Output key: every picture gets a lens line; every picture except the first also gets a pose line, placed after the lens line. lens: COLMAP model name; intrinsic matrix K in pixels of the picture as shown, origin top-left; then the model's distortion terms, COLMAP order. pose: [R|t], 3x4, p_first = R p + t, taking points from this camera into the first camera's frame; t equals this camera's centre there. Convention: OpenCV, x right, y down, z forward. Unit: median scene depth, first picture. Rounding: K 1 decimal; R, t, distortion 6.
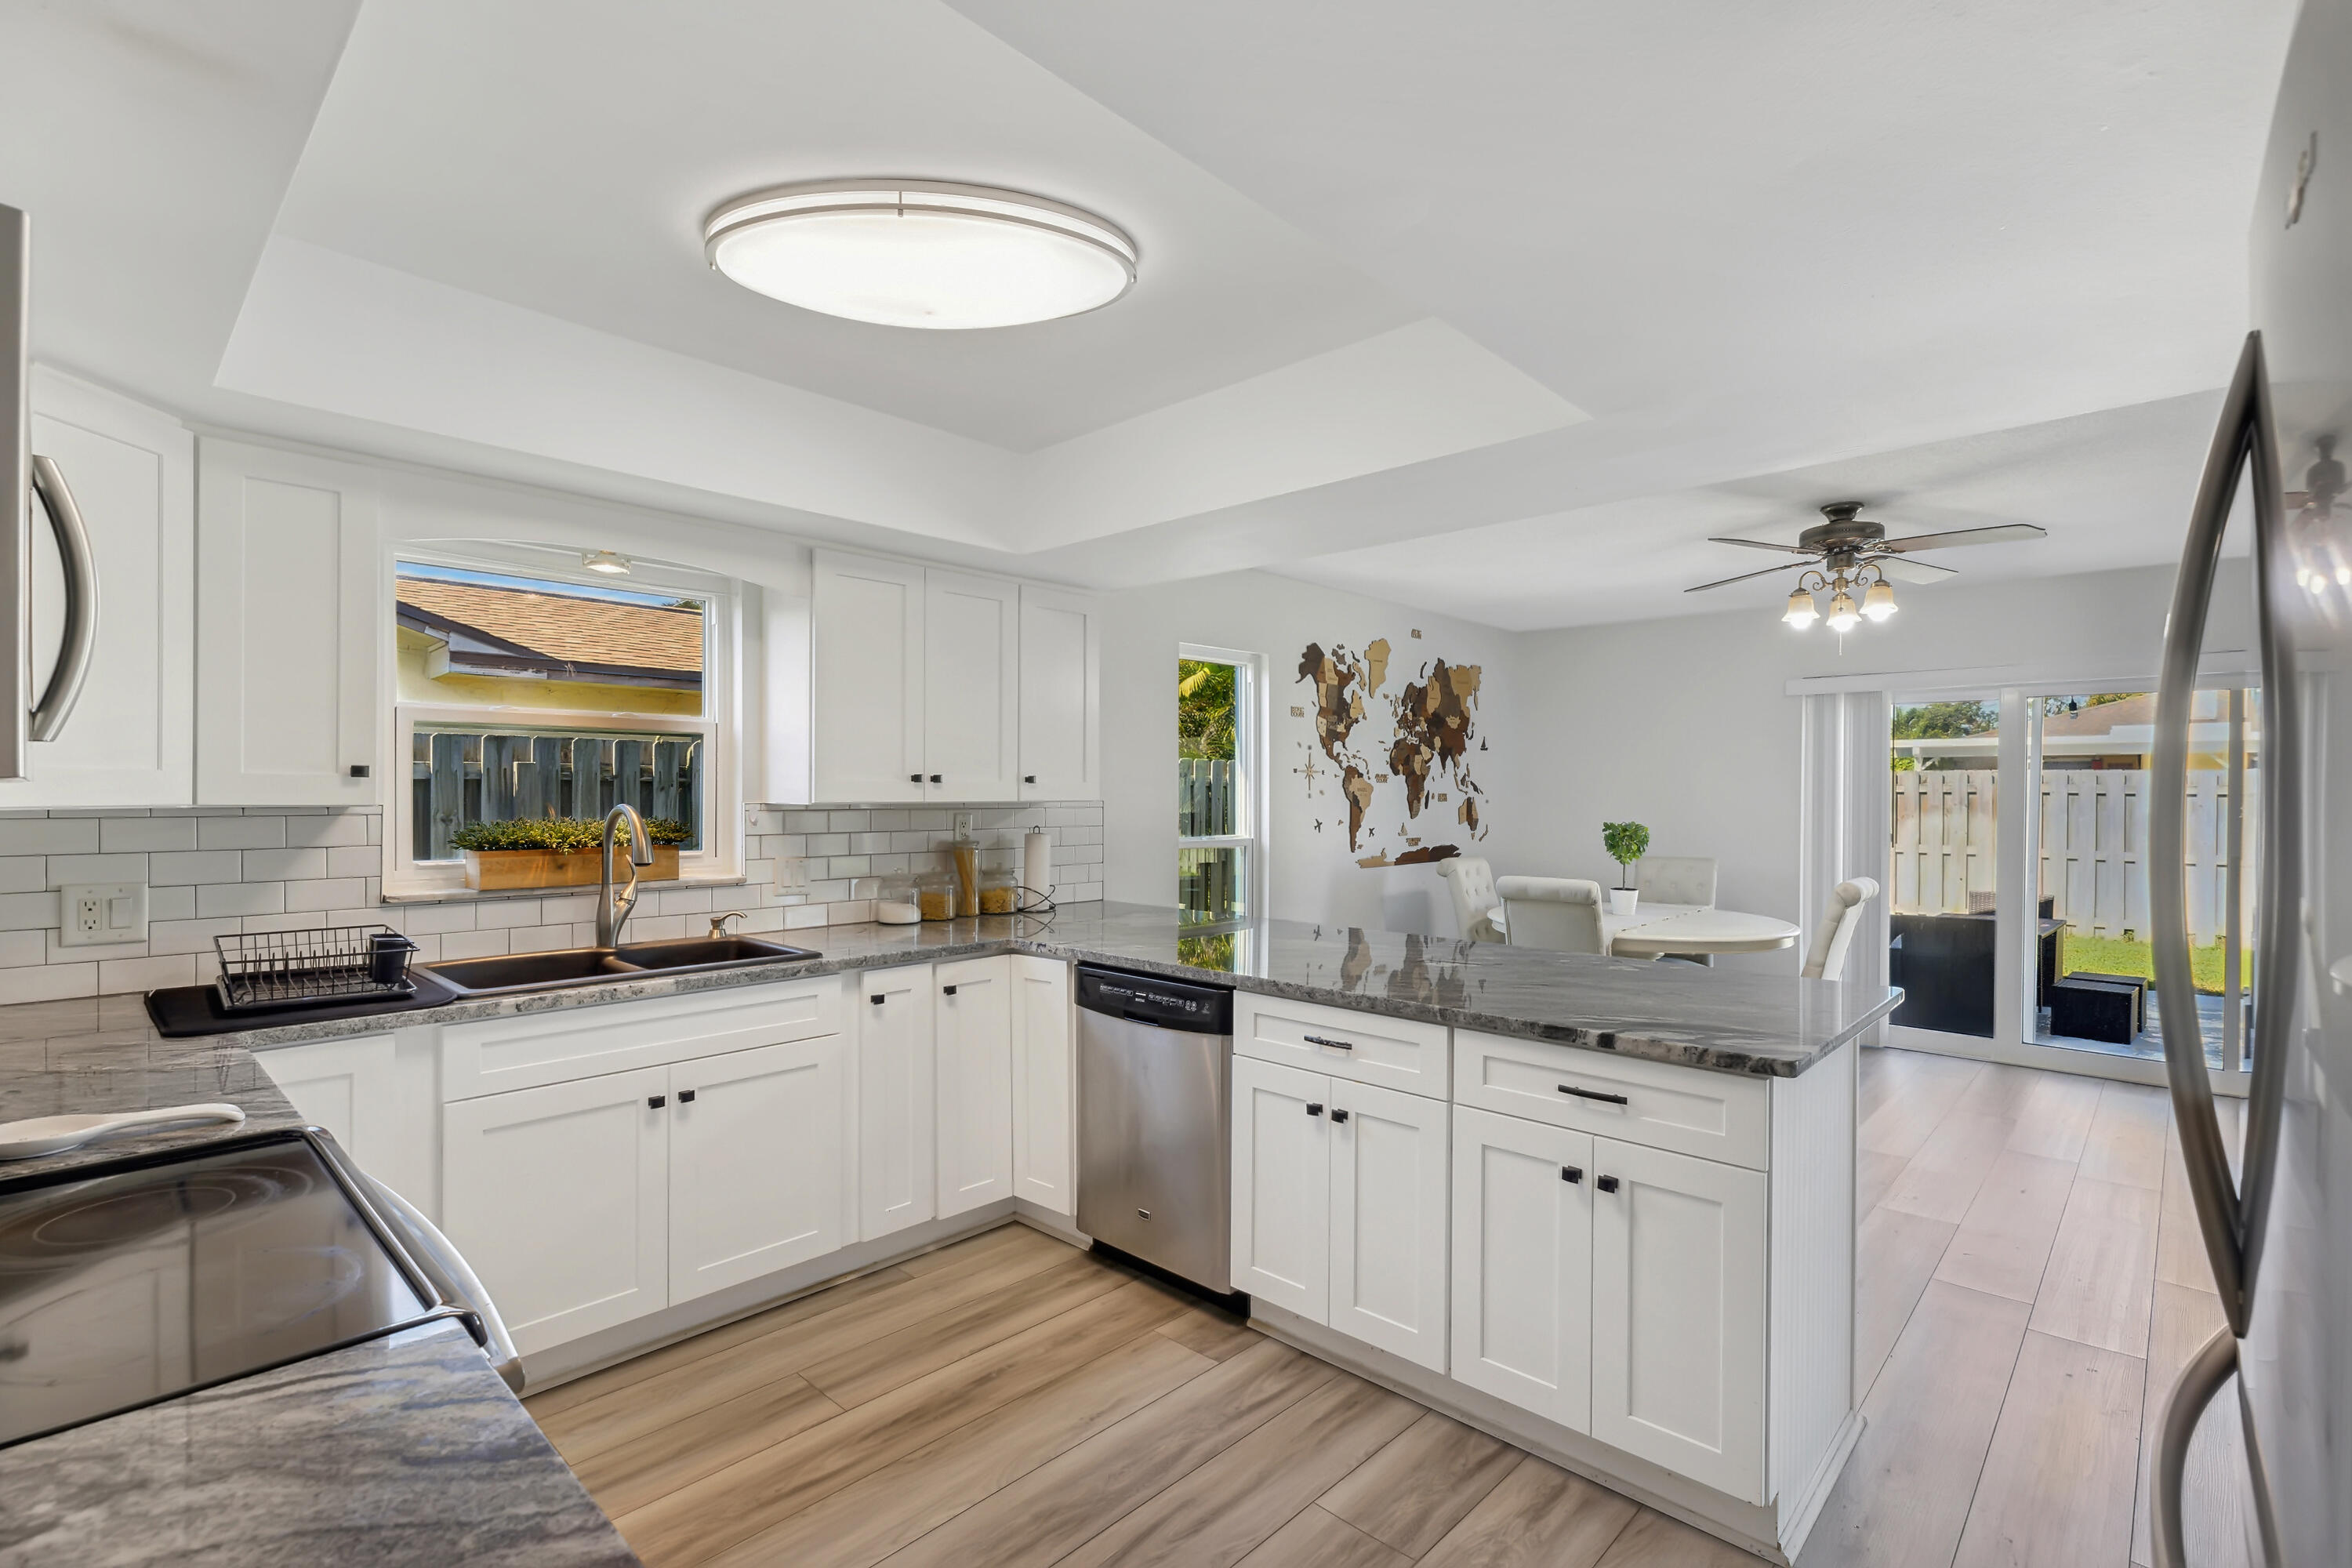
lens RADIAL K [[1068.7, 0, 1193.7], [0, 1068.7, 785.8], [0, 0, 1]] dist [0.003139, -0.000286]
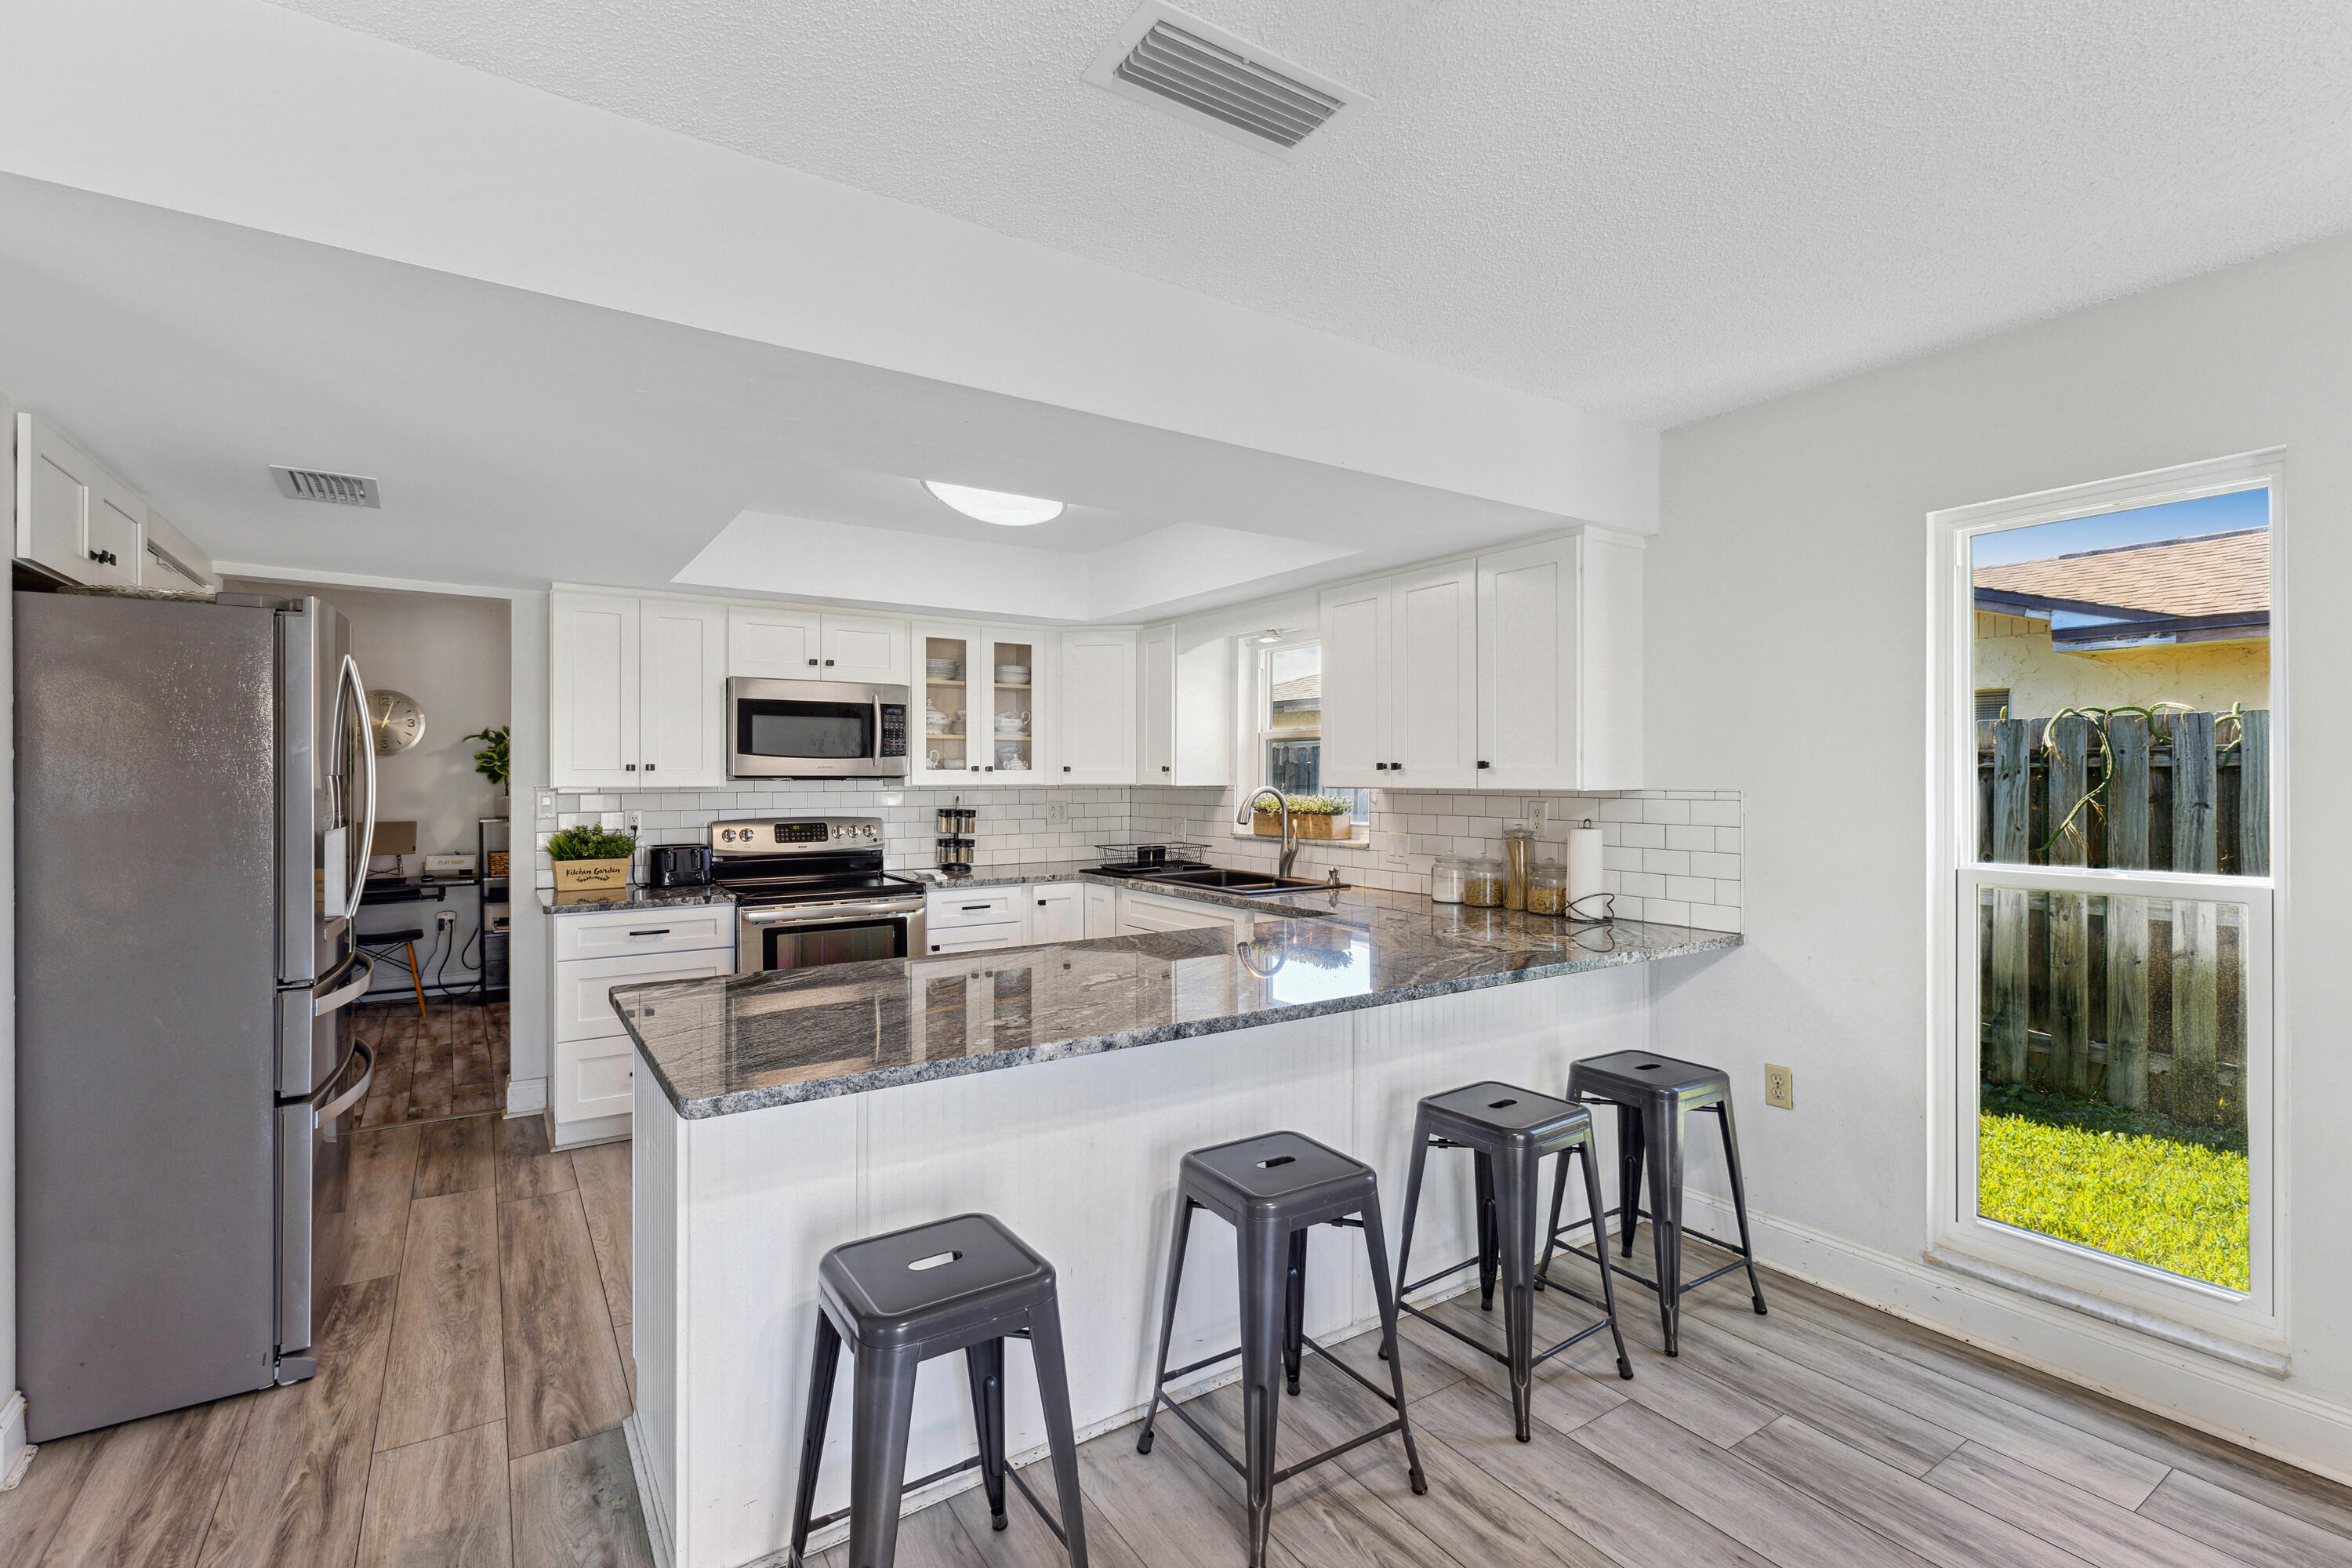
lens RADIAL K [[1068.7, 0, 1217.7], [0, 1068.7, 785.5], [0, 0, 1]] dist [0.003139, -0.000286]
pose [[-0.218834, 0.004082, -0.975754, 0.486444], [0.006132, 0.999977, 0.002808, 0.005089], [0.975743, -0.005369, -0.218854, 0.598127]]
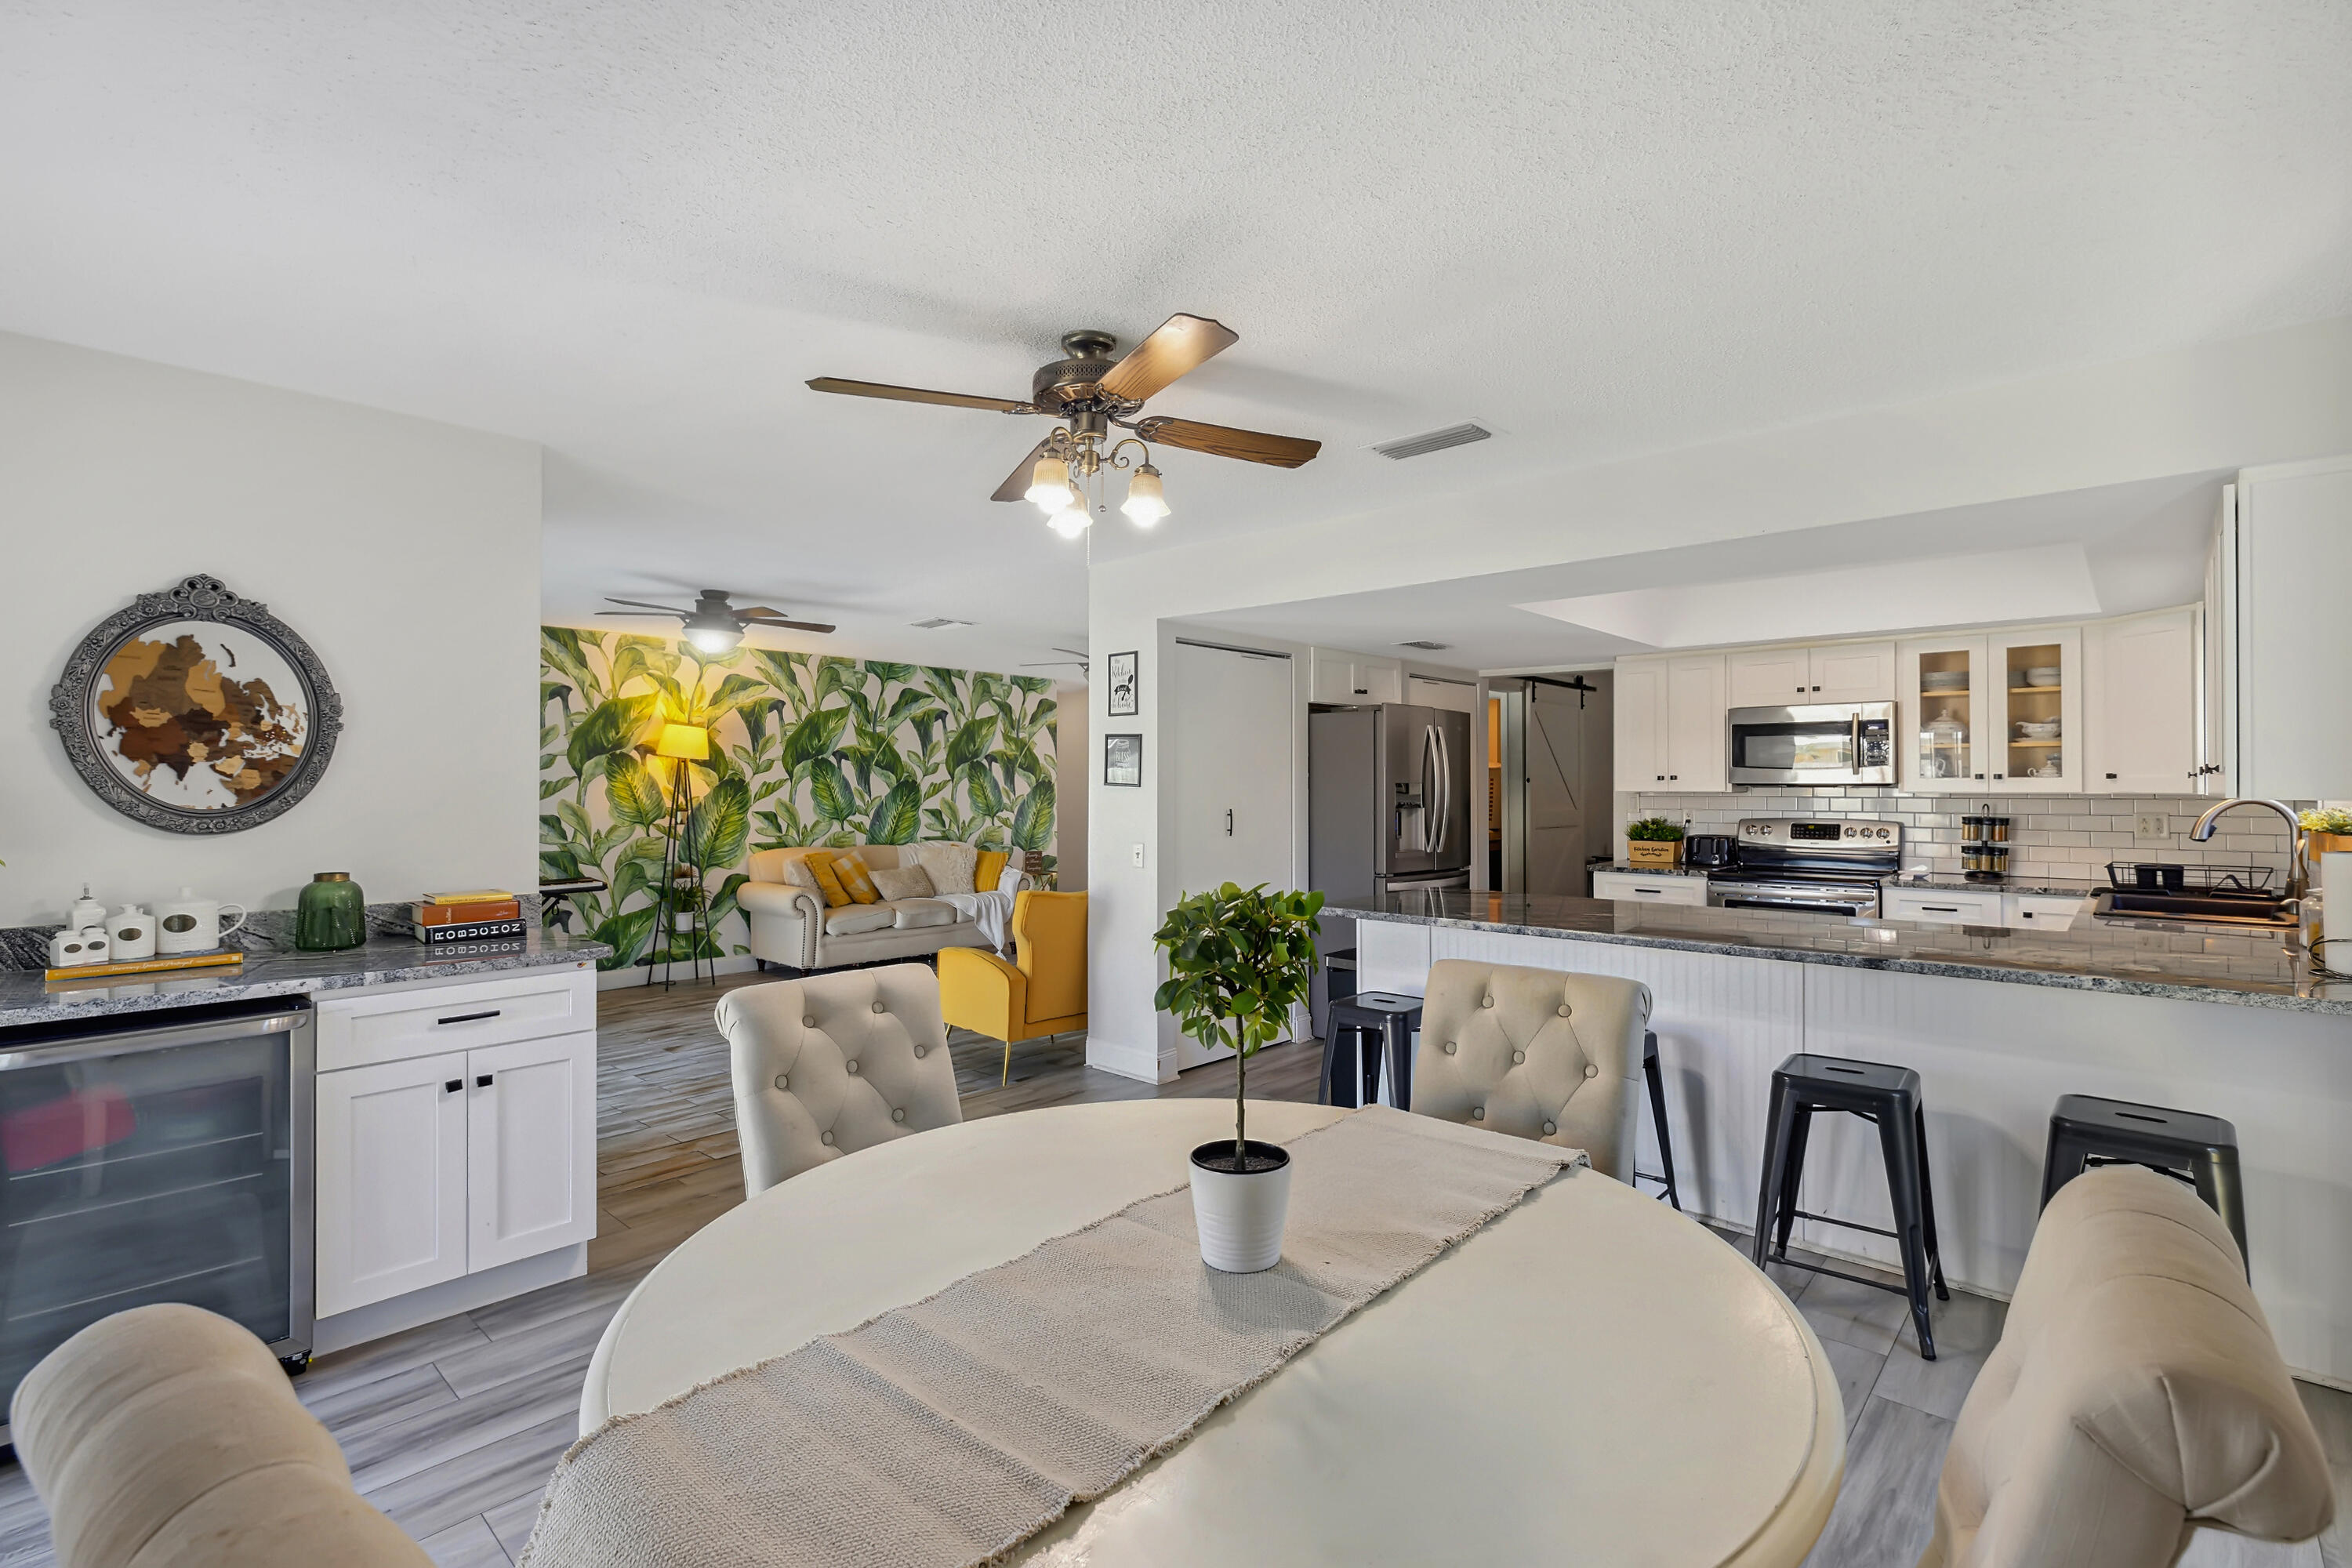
lens RADIAL K [[1068.7, 0, 1159.9], [0, 1068.7, 781.7], [0, 0, 1]] dist [0.003139, -0.000286]
pose [[-0.999947, -0.006576, 0.007976, 0.353889], [-0.006679, 0.999893, -0.013029, 0.012285], [-0.007889, -0.013082, -0.999883, 1.067605]]
